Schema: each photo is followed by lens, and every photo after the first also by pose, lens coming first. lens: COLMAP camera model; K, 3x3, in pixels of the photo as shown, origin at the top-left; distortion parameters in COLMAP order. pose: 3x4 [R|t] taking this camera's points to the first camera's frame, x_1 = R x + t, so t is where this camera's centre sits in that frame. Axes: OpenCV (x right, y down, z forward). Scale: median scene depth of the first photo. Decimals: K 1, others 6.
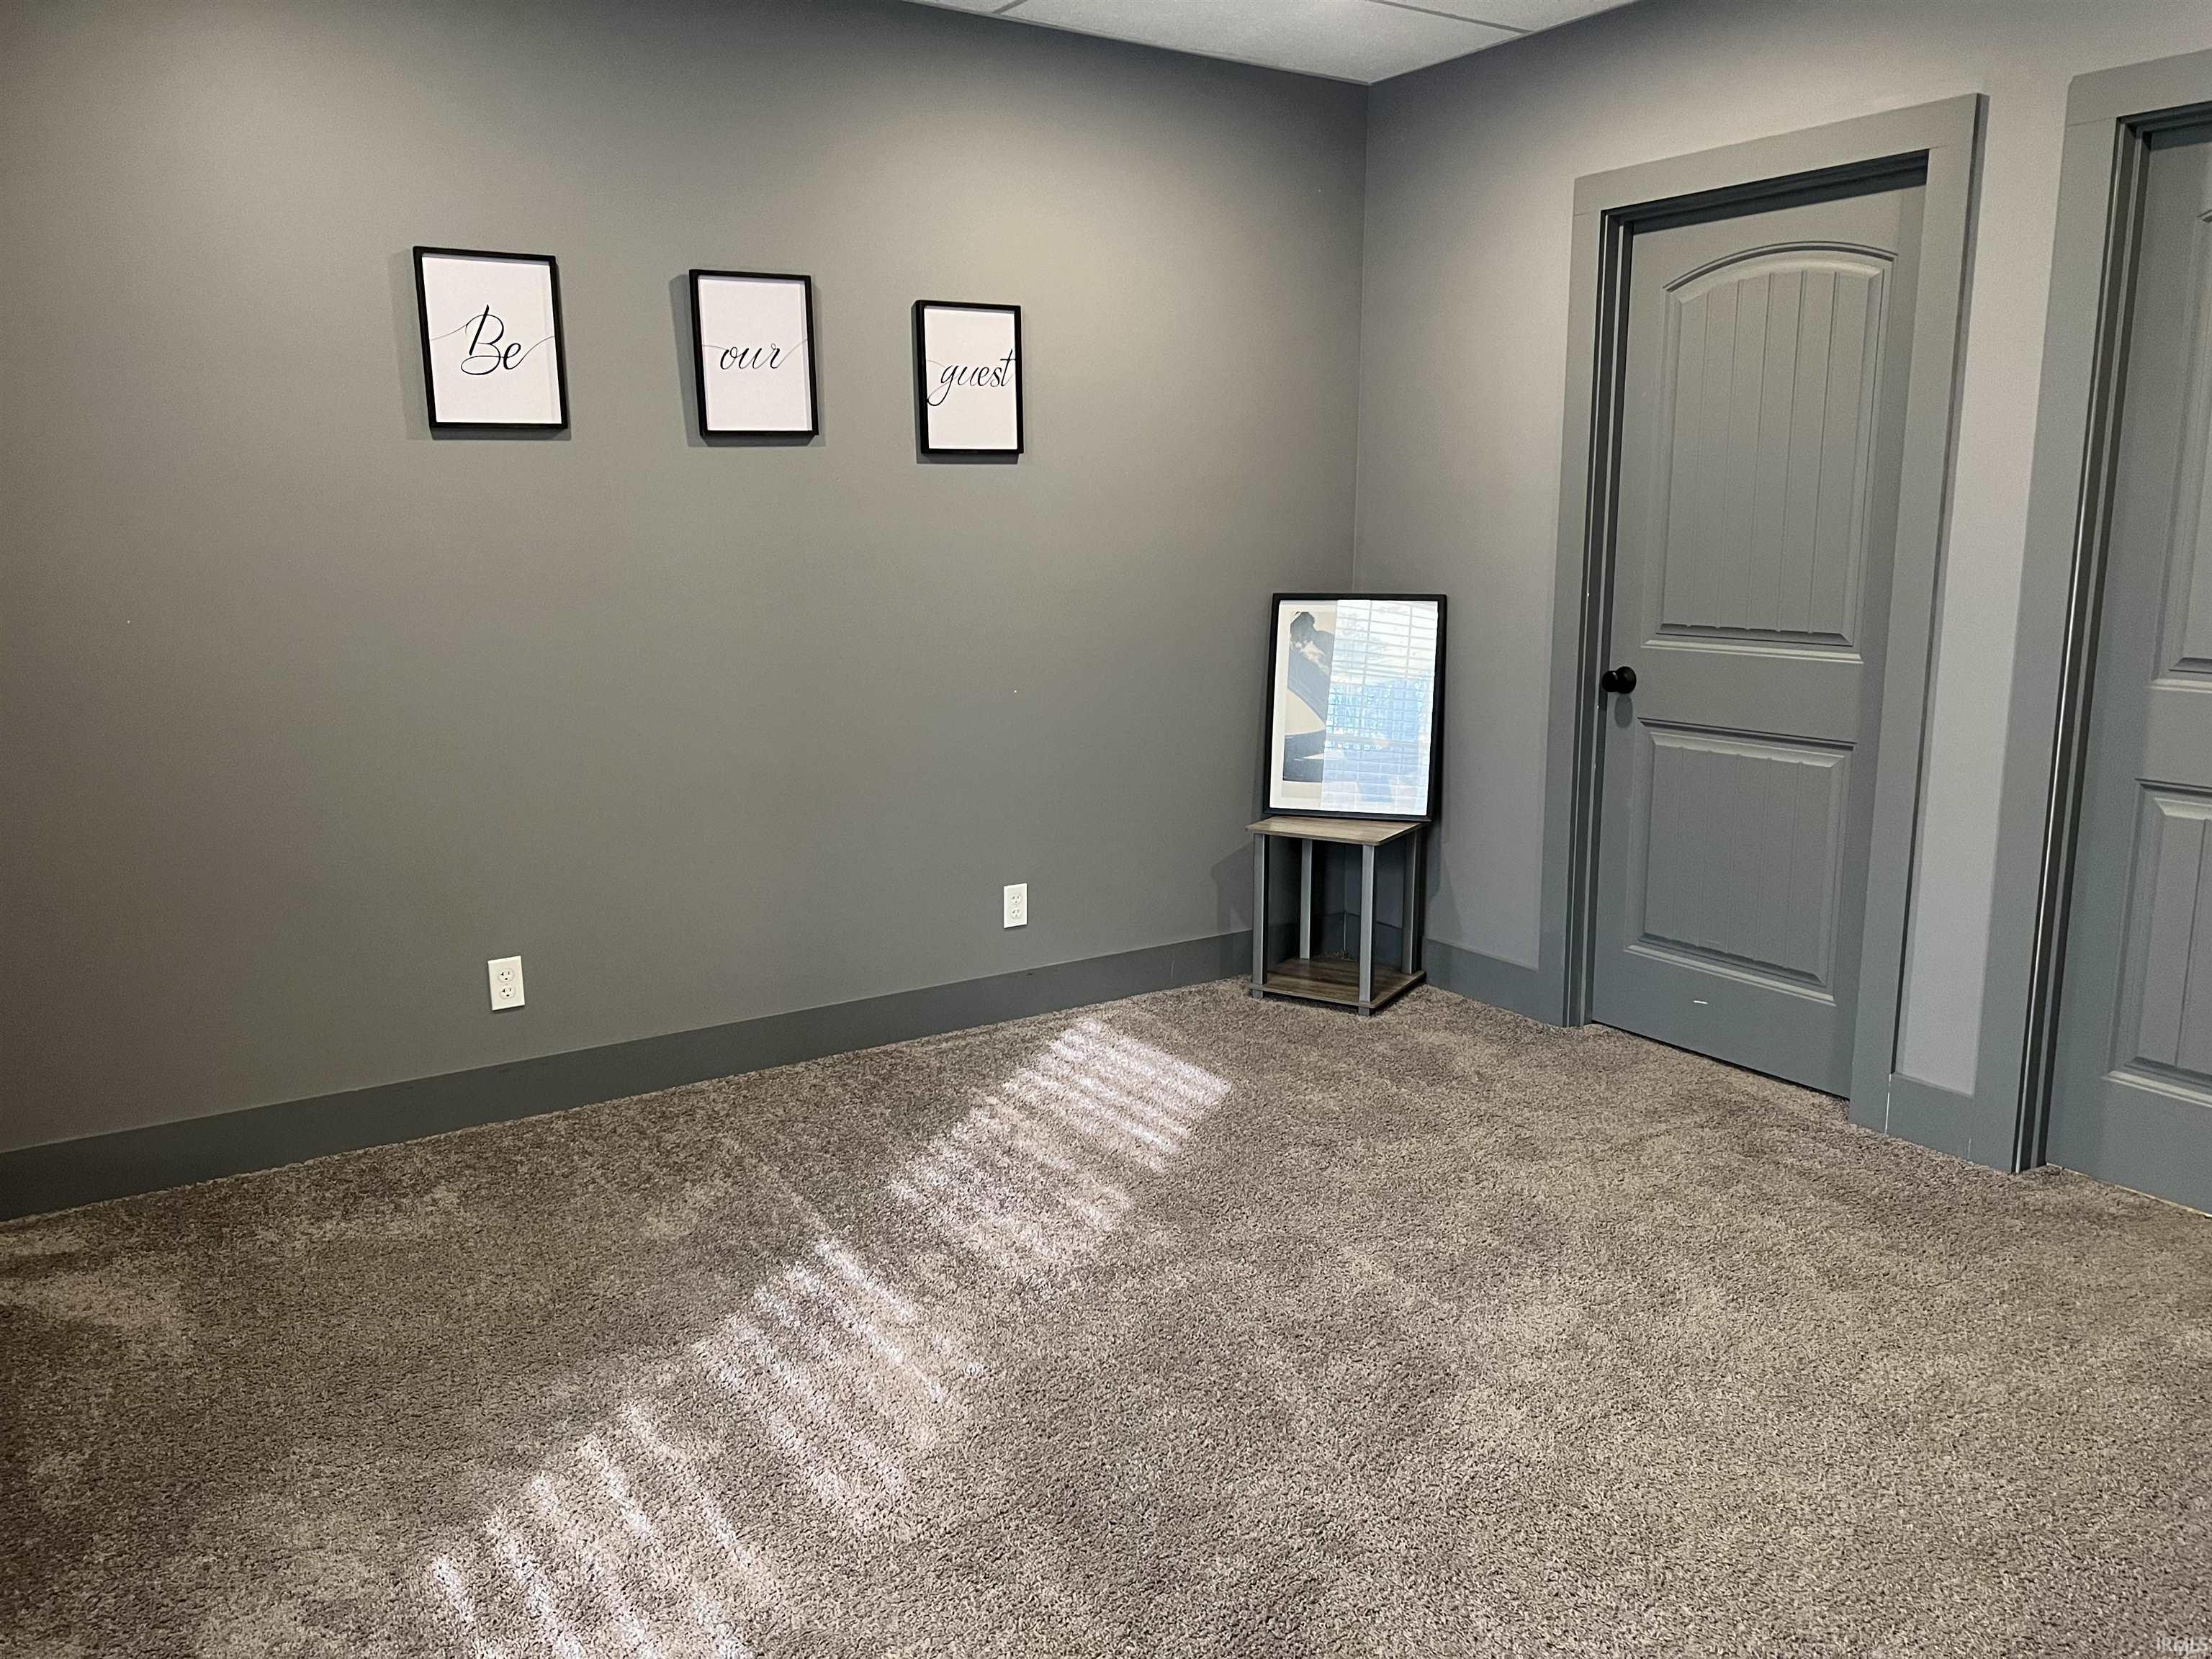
lens RADIAL K [[1664.5, 0, 1112.6], [0, 1664.5, 834.7], [0, 0, 1]] dist [0.056713, -0.071643]
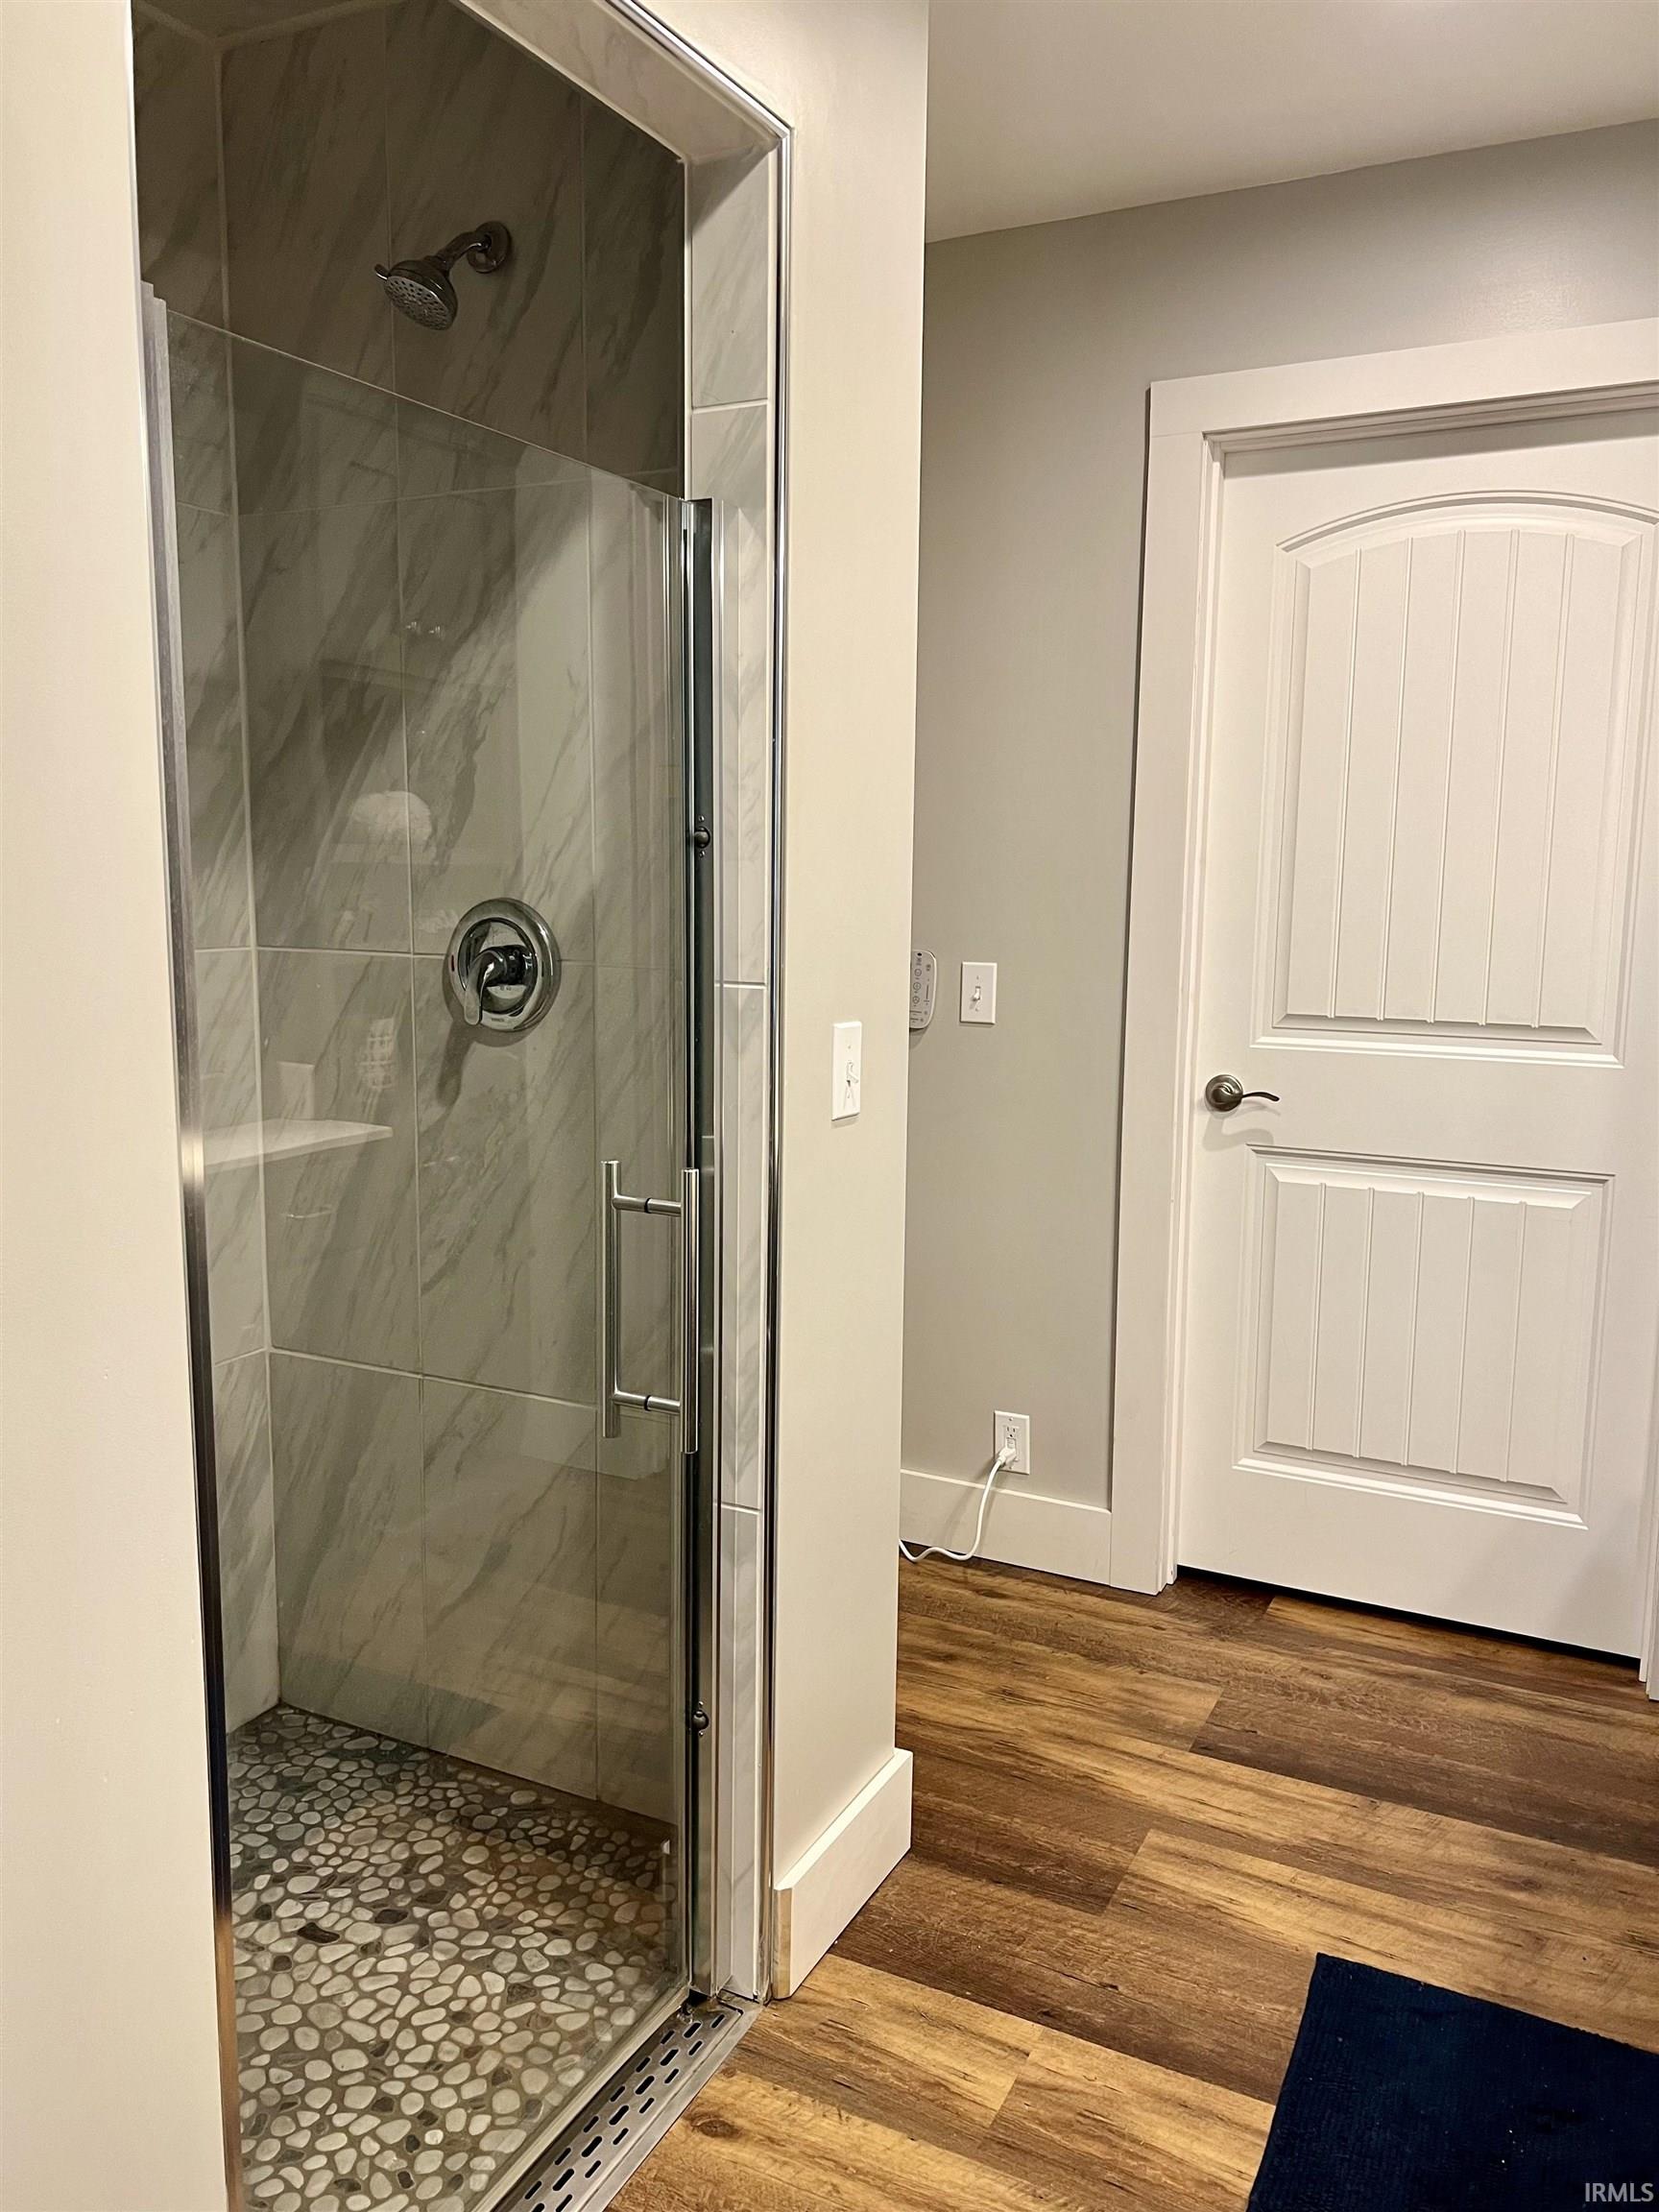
lens RADIAL K [[1664.5, 0, 820.5], [0, 1664.5, 1109.9], [0, 0, 1]] dist [0.056713, -0.071643]
pose [[0.872585, -0.063409, 0.484329, -0.200750], [0.080595, 0.996638, -0.014720, -0.093834], [-0.481767, 0.051879, 0.874762, 0.489665]]
